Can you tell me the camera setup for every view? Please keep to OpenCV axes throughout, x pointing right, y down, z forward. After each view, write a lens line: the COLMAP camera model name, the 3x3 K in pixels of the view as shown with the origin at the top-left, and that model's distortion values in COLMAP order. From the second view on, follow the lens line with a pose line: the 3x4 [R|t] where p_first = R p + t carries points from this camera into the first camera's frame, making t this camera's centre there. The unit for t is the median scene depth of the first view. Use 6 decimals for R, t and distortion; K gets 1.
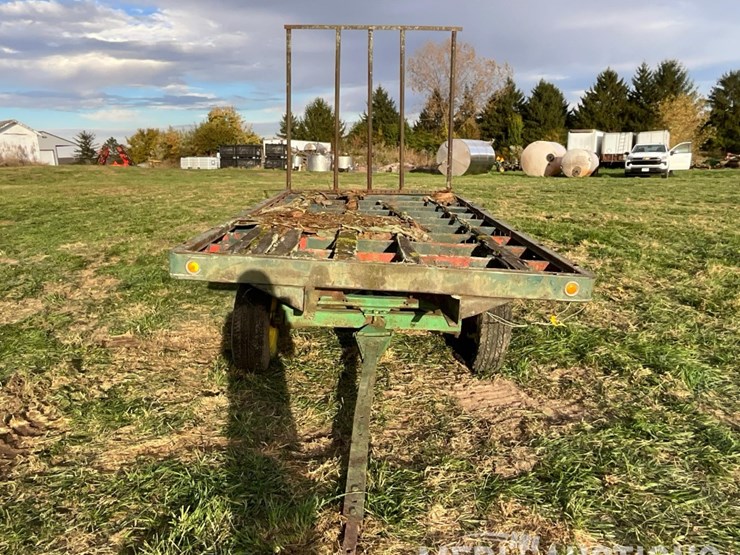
lens RADIAL K [[532.6, 0, 370.7], [0, 532.6, 279.9], [0, 0, 1]] dist [-0.001255, -0.006909]
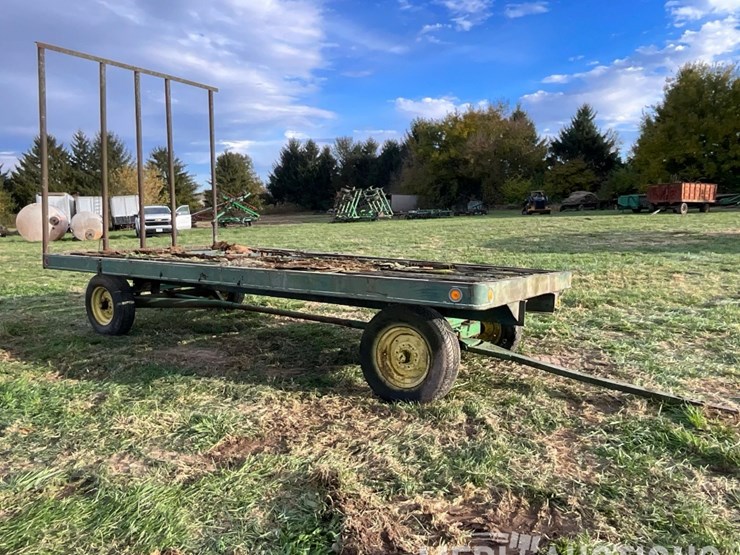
lens RADIAL K [[538.7, 0, 370.9], [0, 538.7, 261.6], [0, 0, 1]] dist [-0.006092, 0.000087]
pose [[0.538167, -0.077205, 0.839295, -0.122229], [0.205814, 0.977688, -0.042036, -0.008230], [-0.817323, 0.195361, 0.542049, 0.053655]]
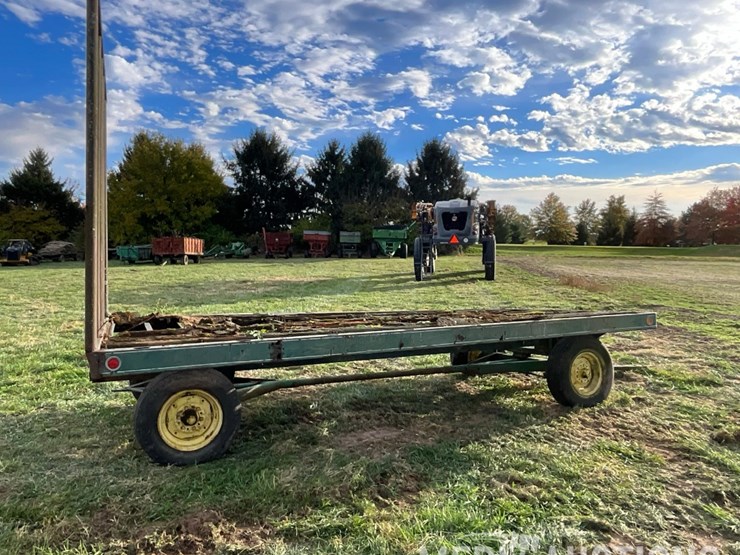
lens RADIAL K [[532.6, 0, 370.7], [0, 532.6, 279.9], [0, 0, 1]] dist [-0.001255, -0.006909]
pose [[-0.426189, -0.030070, 0.904134, -0.139644], [0.220607, 0.965819, 0.136111, -0.052055], [-0.877323, 0.257467, -0.404988, 0.216945]]
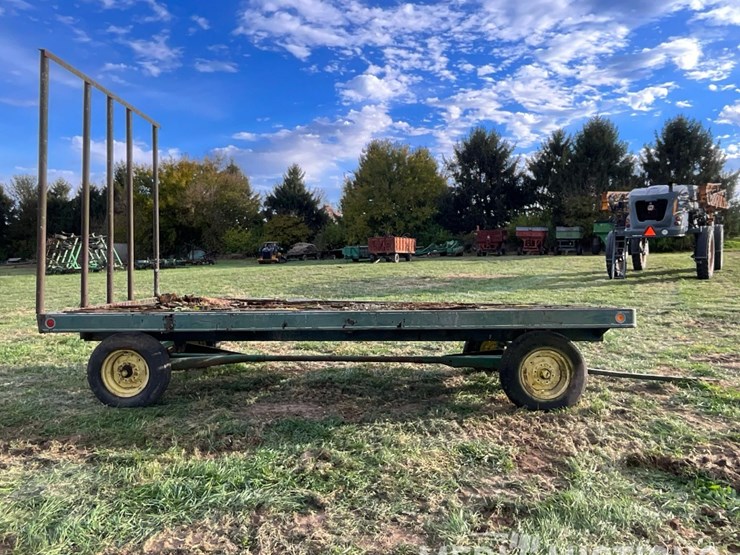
lens RADIAL K [[532.6, 0, 370.7], [0, 532.6, 279.9], [0, 0, 1]] dist [-0.001255, -0.006909]
pose [[0.008558, -0.034863, 0.999355, -0.163617], [0.247117, 0.968468, 0.031669, -0.031139], [-0.968948, 0.246687, 0.016903, 0.145490]]
